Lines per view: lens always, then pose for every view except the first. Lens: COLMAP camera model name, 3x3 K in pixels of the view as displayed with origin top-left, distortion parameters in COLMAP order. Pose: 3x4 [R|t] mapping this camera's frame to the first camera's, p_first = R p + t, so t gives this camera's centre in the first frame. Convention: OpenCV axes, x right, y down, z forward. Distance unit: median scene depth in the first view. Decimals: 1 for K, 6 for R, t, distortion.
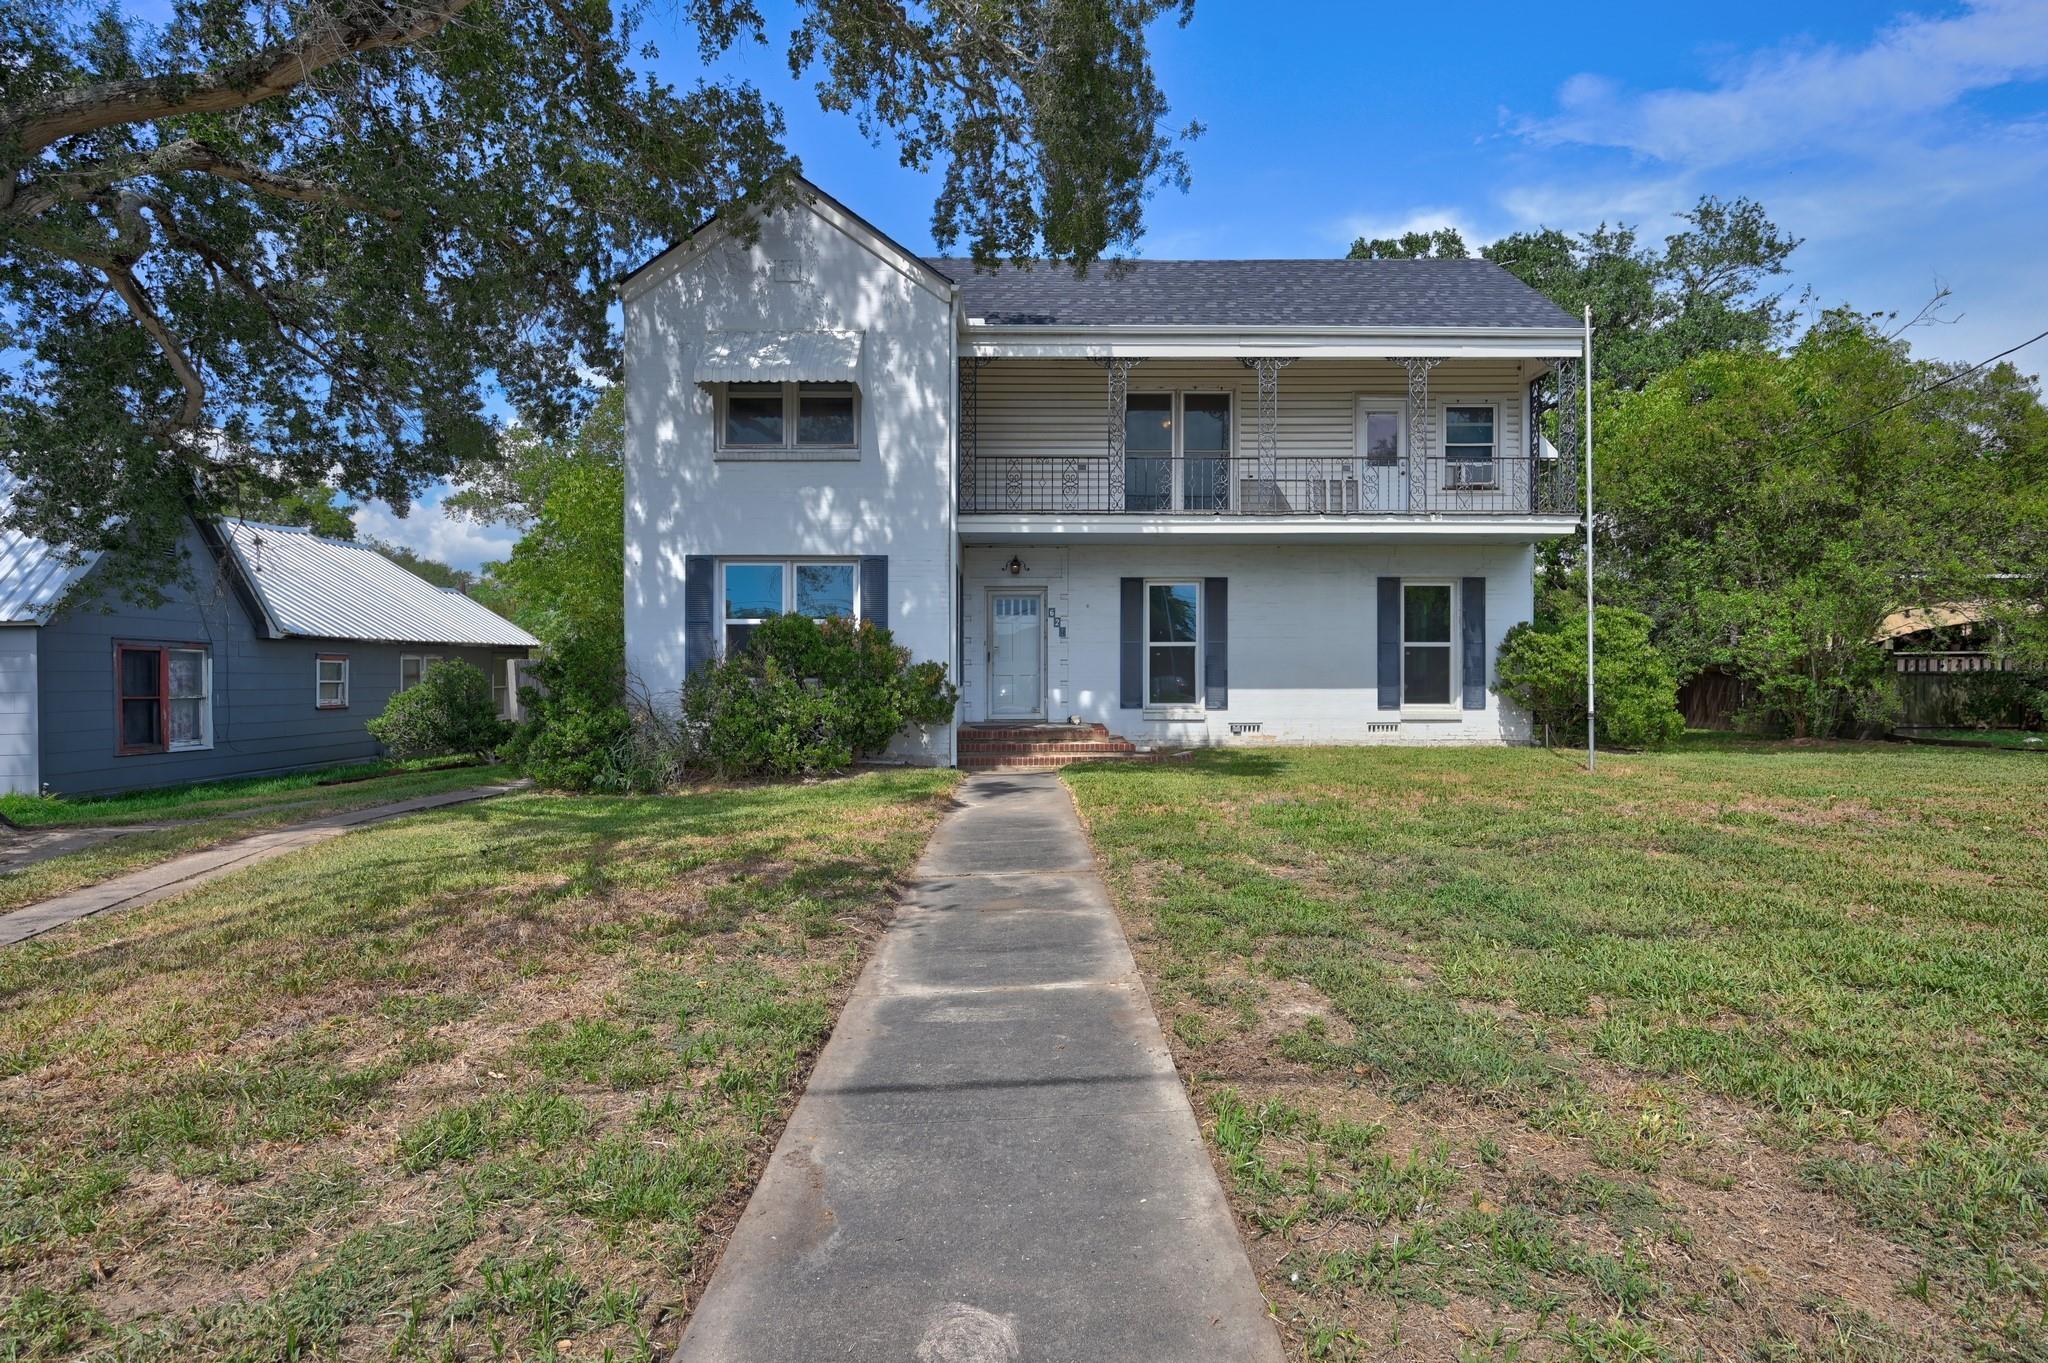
lens RADIAL K [[1092.4, 0, 1024.0], [0, 1092.4, 681.5], [0, 0, 1]] dist [0.001589, -0.000885]
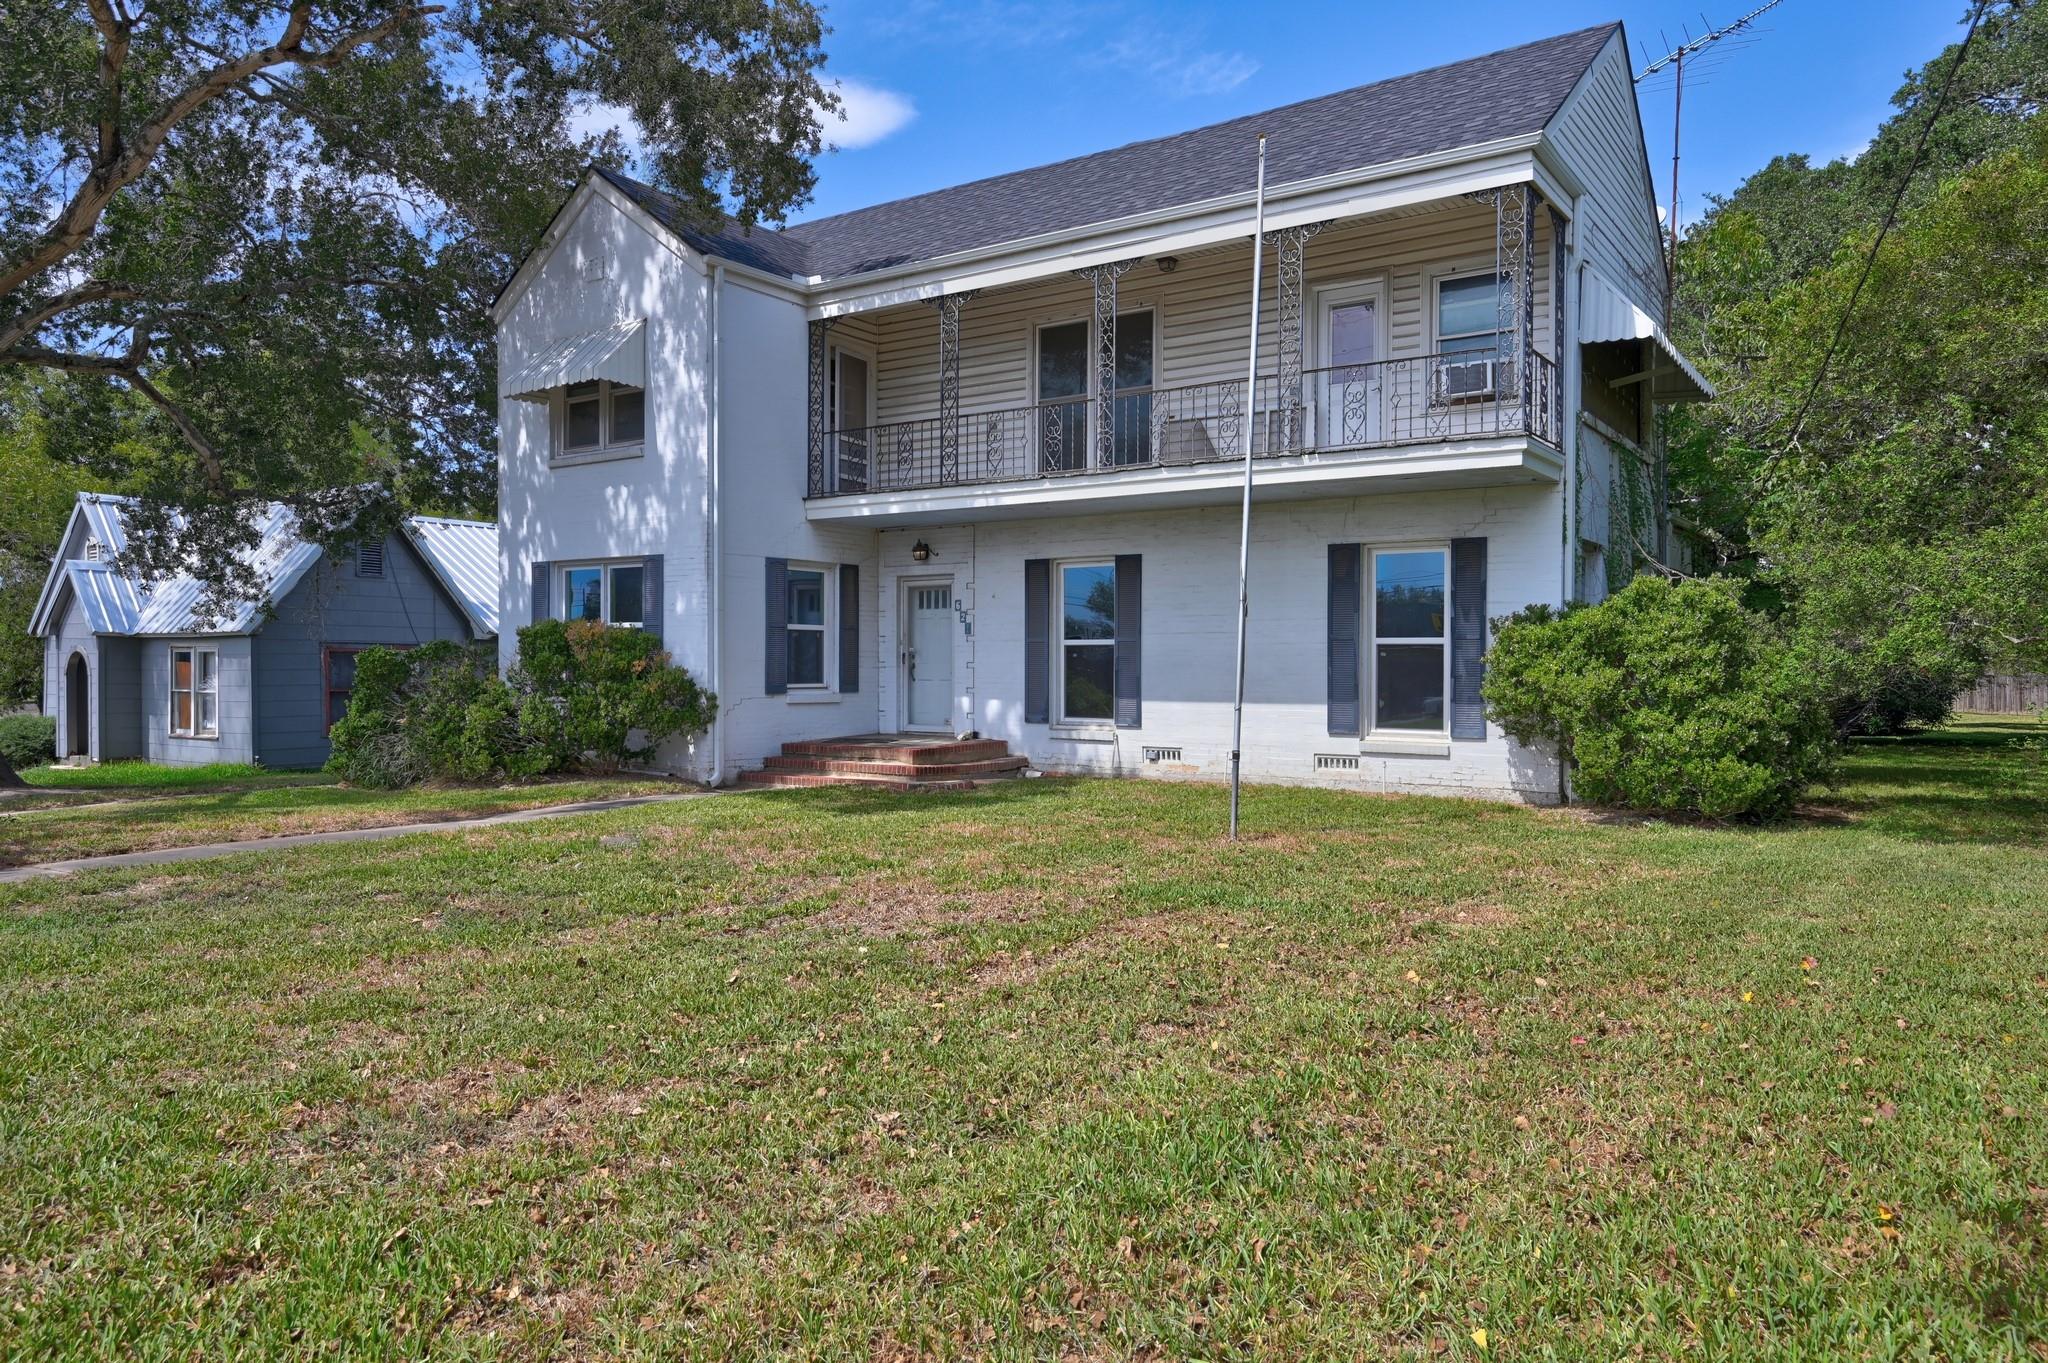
lens RADIAL K [[1371.6, 0, 1024.0], [0, 1371.6, 681.5], [0, 0, 1]] dist [0.041802, 0.003177]
pose [[0.809686, 0.012558, -0.586729, 0.708725], [-0.008452, 0.999917, 0.009738, -0.016188], [0.586802, -0.002925, 0.809725, 0.187353]]
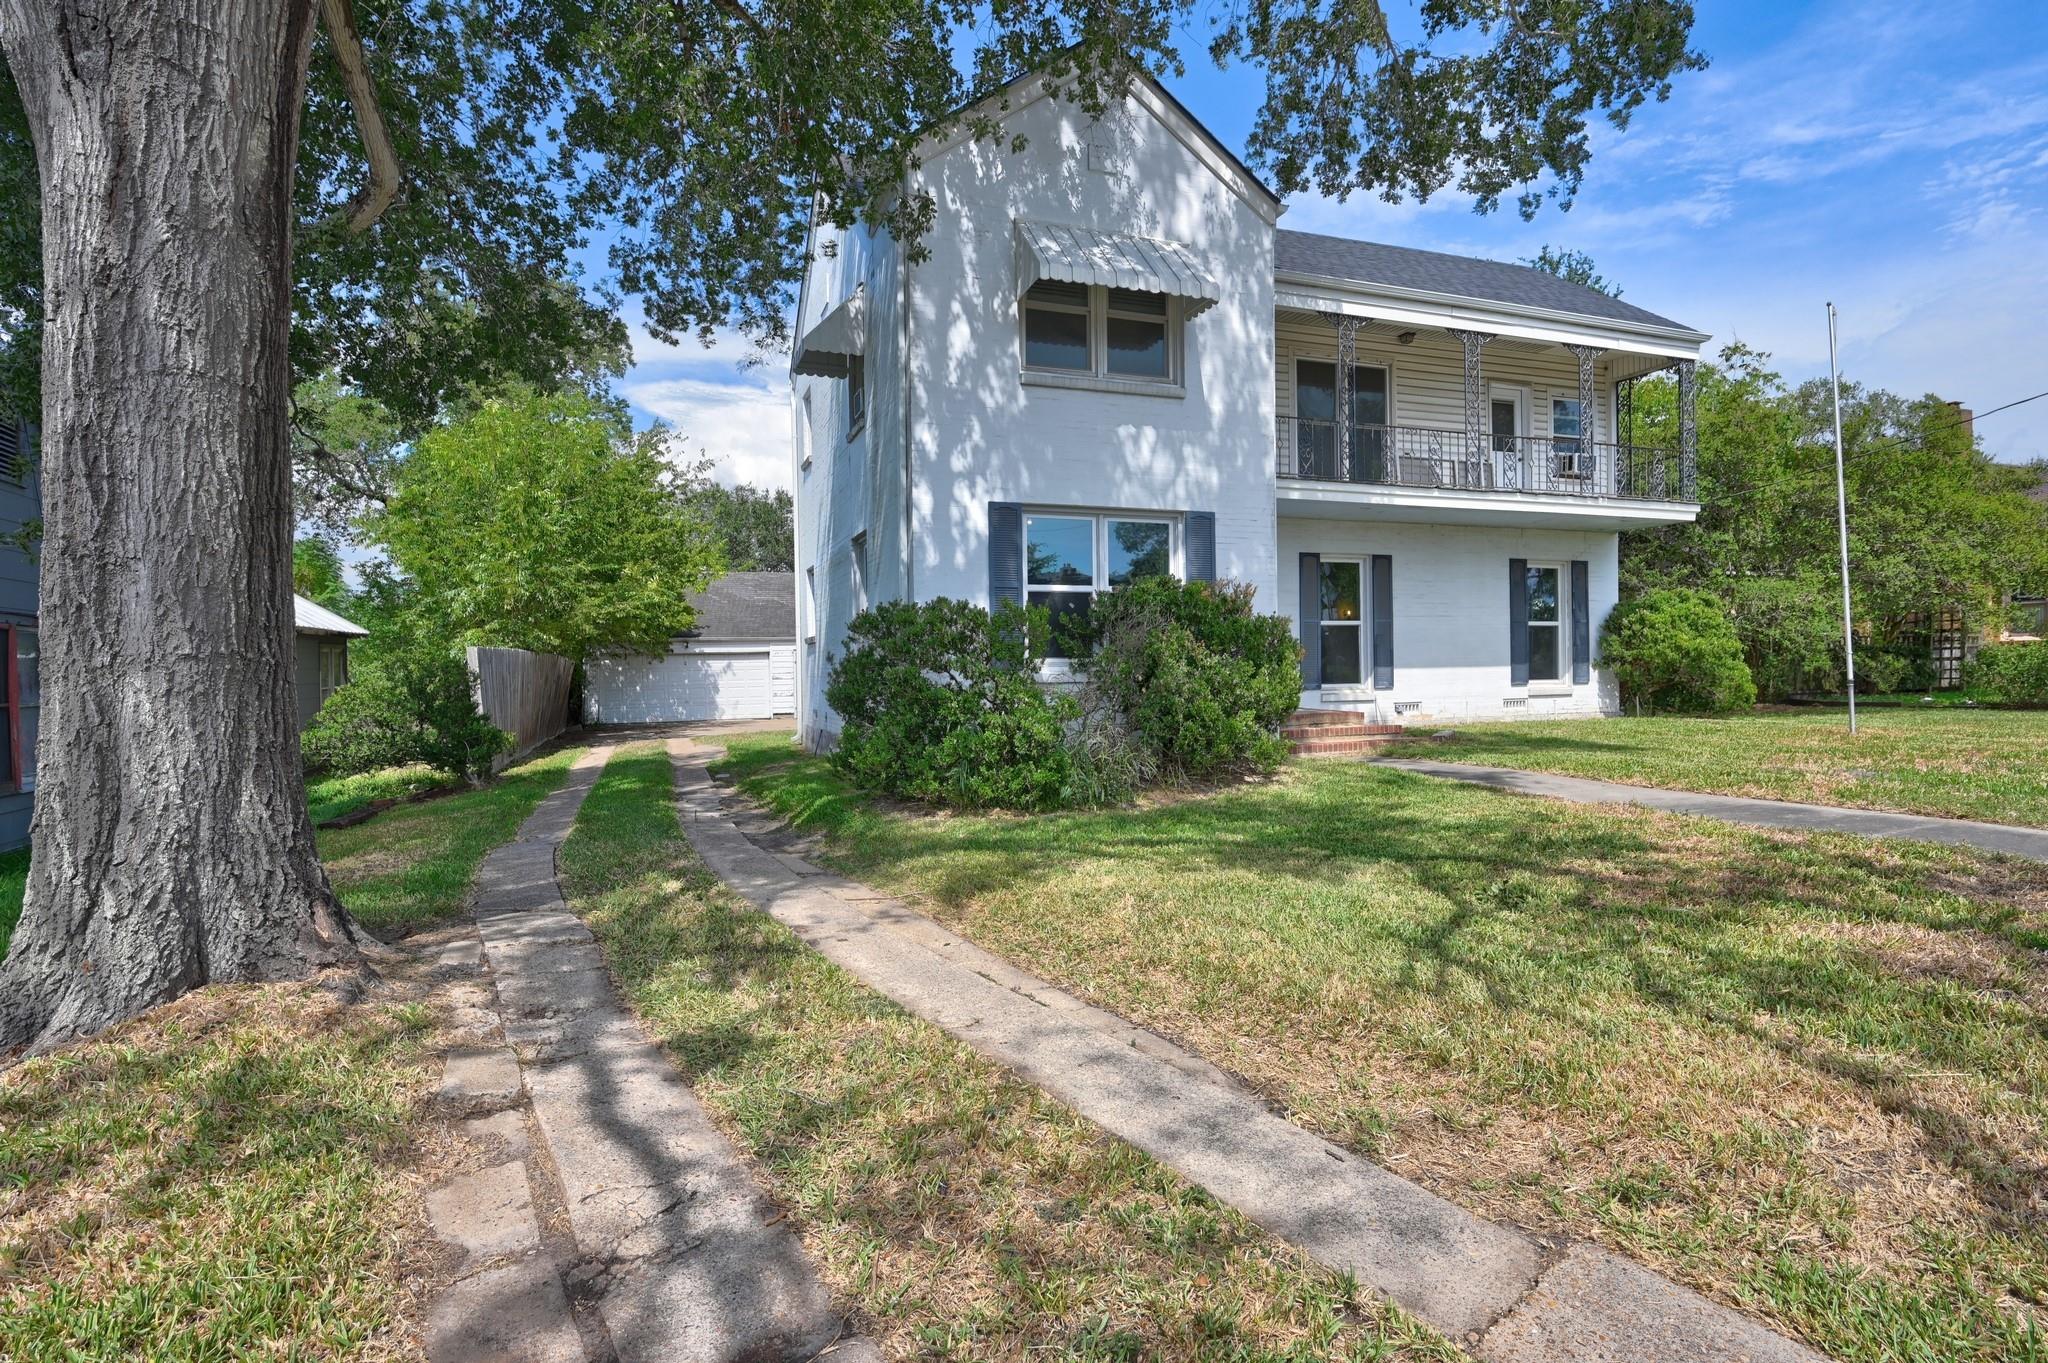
lens RADIAL K [[1016.5, 0, 1024.0], [0, 1016.5, 681.5], [0, 0, 1]] dist [0.001709, 0.000111]
pose [[0.939010, -0.017808, 0.343428, -0.460263], [0.016467, 0.999841, 0.006820, 0.007384], [-0.343495, -0.000749, 0.939154, 0.263611]]
